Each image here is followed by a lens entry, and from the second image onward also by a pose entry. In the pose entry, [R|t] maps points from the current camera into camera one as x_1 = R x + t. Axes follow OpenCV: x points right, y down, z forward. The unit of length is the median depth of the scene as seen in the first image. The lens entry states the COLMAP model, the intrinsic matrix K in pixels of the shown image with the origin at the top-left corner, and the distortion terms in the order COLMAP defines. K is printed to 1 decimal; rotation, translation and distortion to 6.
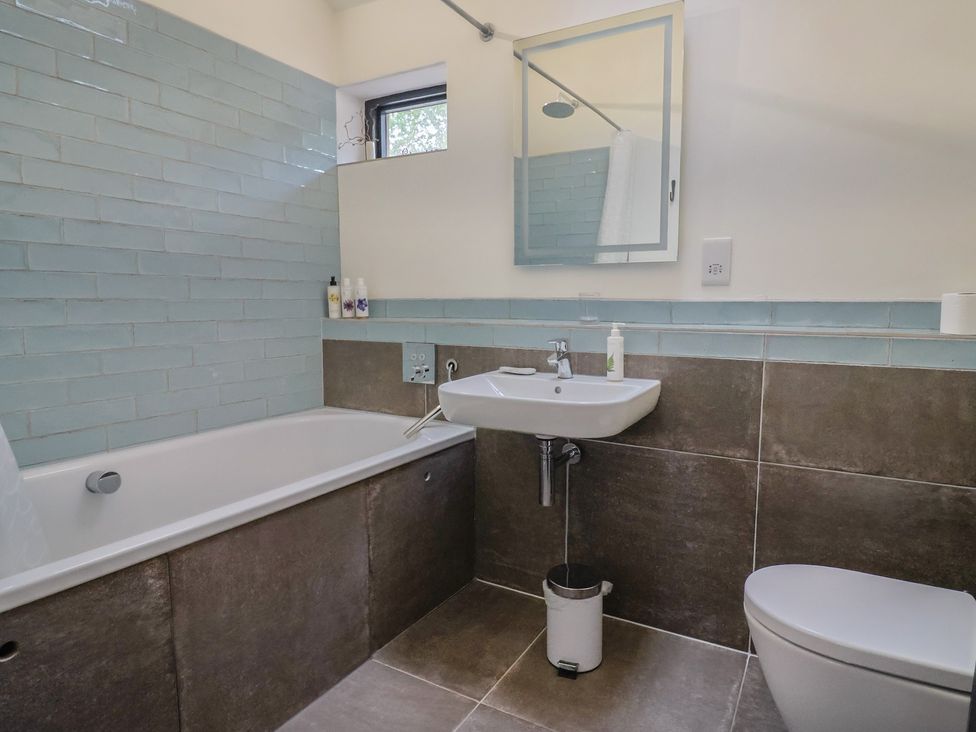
lens RADIAL K [[578.9, 0, 490.1], [0, 578.9, 364.3], [0, 0, 1]] dist [0.000410, -0.014906]
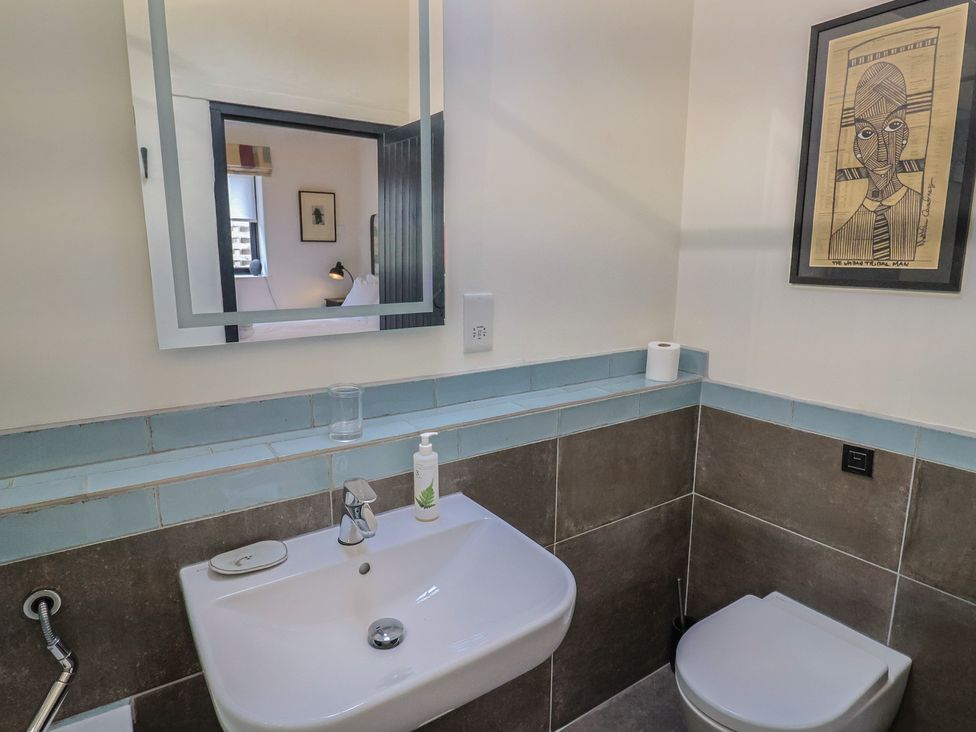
lens RADIAL K [[578.9, 0, 488.7], [0, 578.9, 363.9], [0, 0, 1]] dist [0.000410, -0.014906]
pose [[0.422883, -0.167824, 0.890508, -0.347631], [0.099744, 0.985350, 0.138332, -0.251008], [-0.900678, 0.030324, 0.433427, 0.703701]]
